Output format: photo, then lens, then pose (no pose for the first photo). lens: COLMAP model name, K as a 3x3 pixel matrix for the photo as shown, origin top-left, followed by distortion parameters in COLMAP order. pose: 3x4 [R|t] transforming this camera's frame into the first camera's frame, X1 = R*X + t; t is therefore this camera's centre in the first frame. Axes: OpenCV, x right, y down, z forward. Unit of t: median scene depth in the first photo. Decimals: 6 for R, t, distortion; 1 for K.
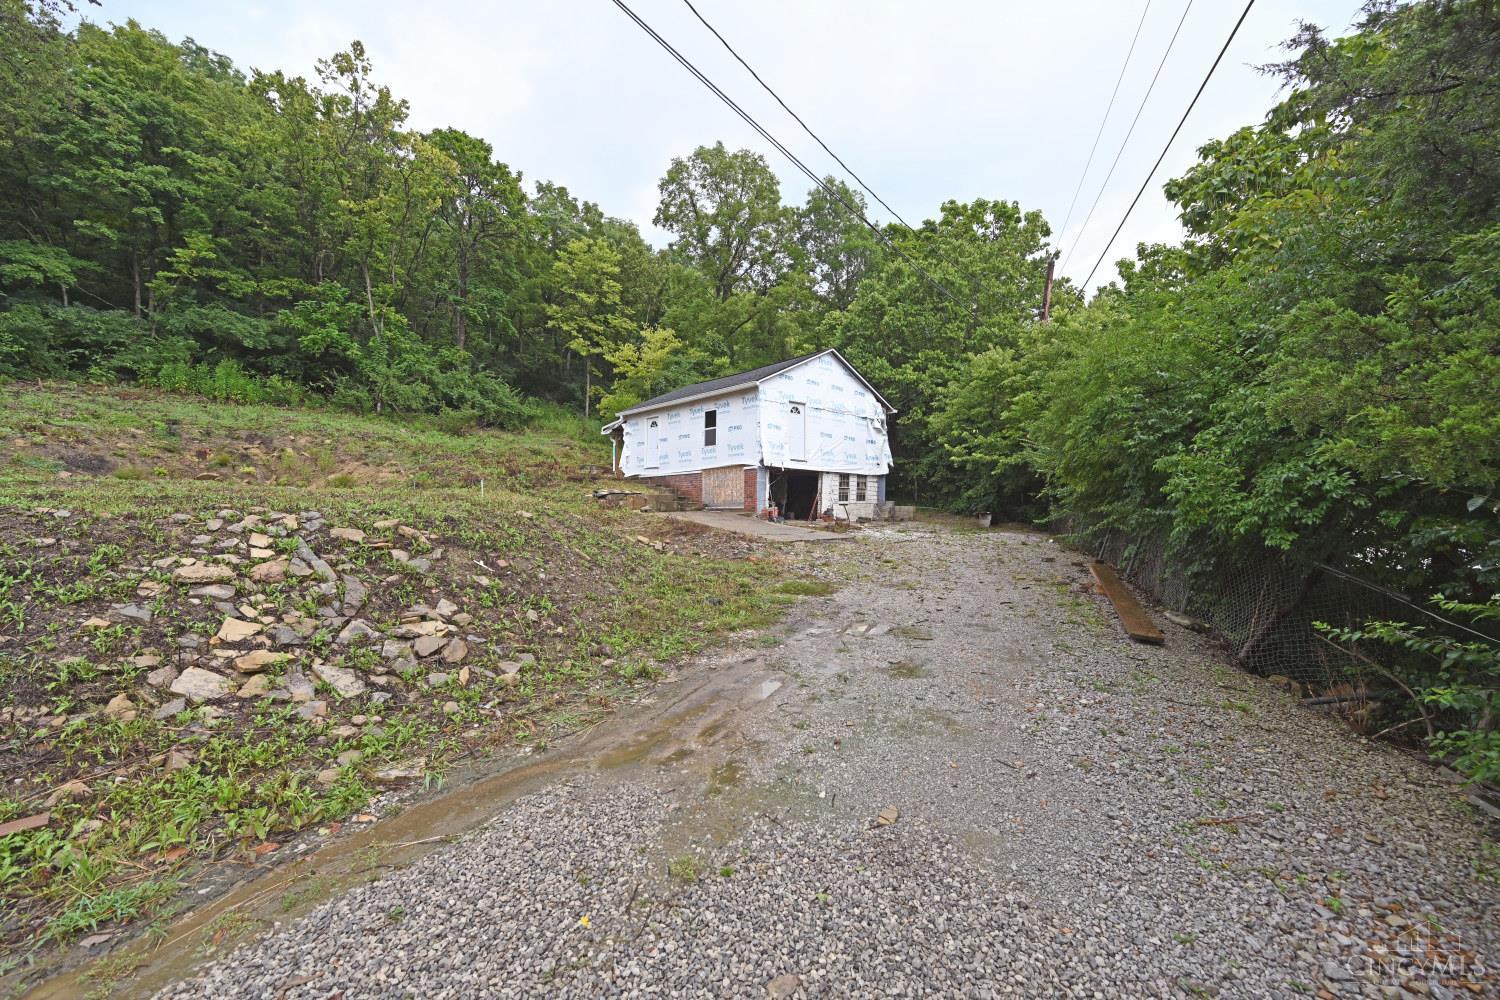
lens RADIAL K [[589.6, 0, 750.0], [0, 589.6, 500.0], [0, 0, 1]] dist [-0.000168, -0.000087]
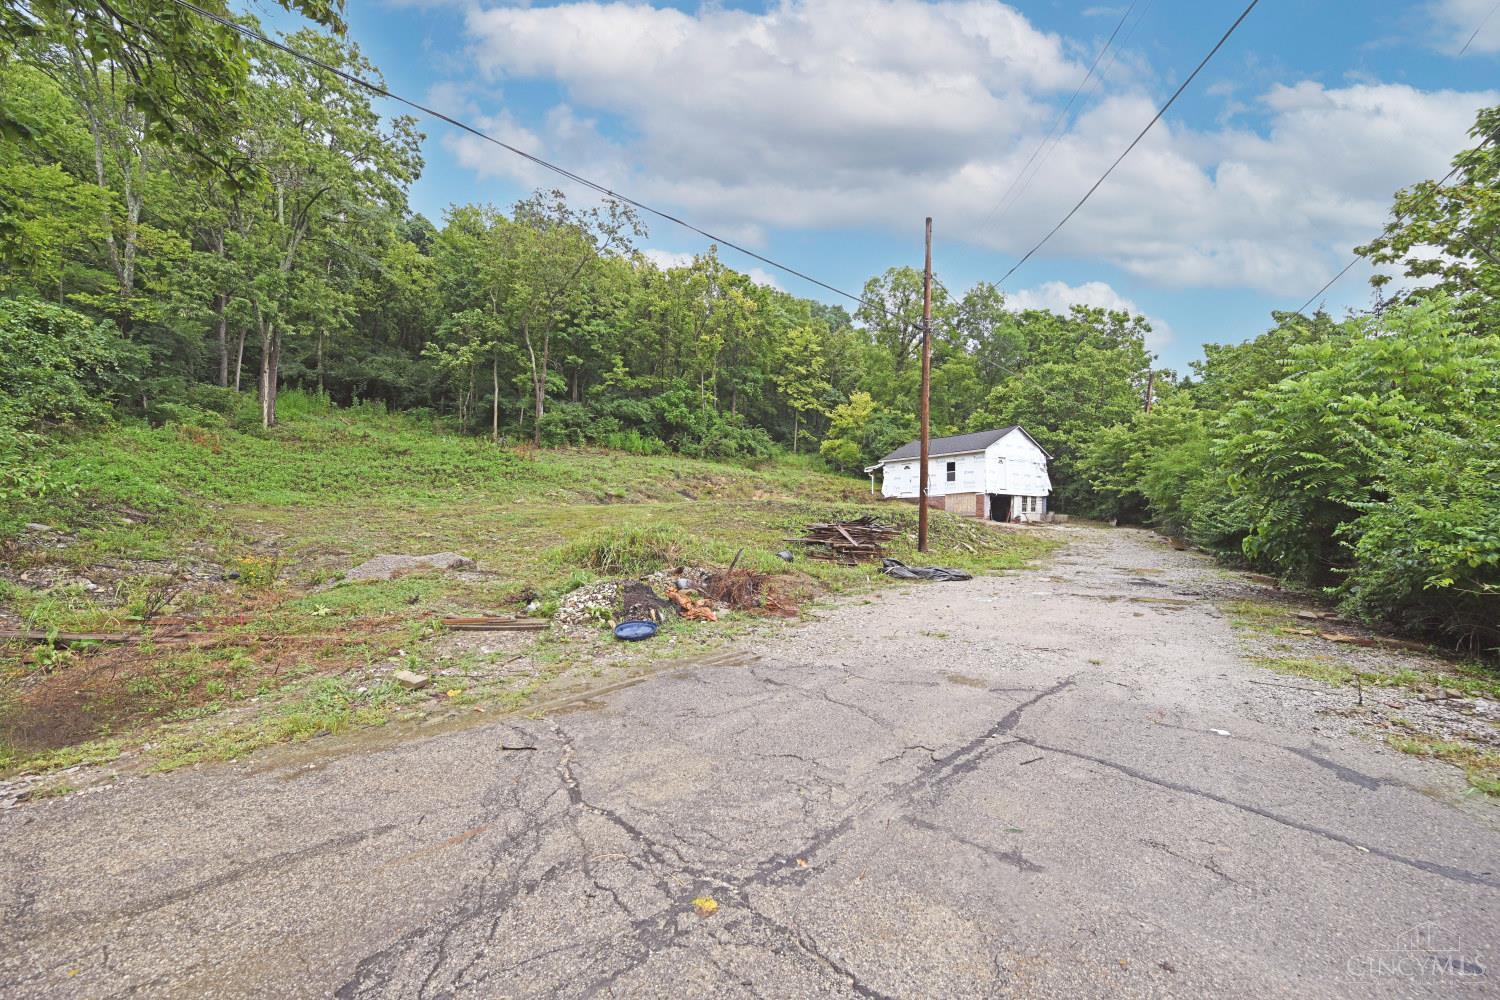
lens RADIAL K [[589.6, 0, 750.0], [0, 589.6, 500.0], [0, 0, 1]] dist [-0.000168, -0.000087]
pose [[0.991002, -0.001913, -0.133833, -0.385408], [-0.000957, 0.999771, -0.021382, 0.005099], [0.133843, 0.021318, 0.990773, -0.780928]]
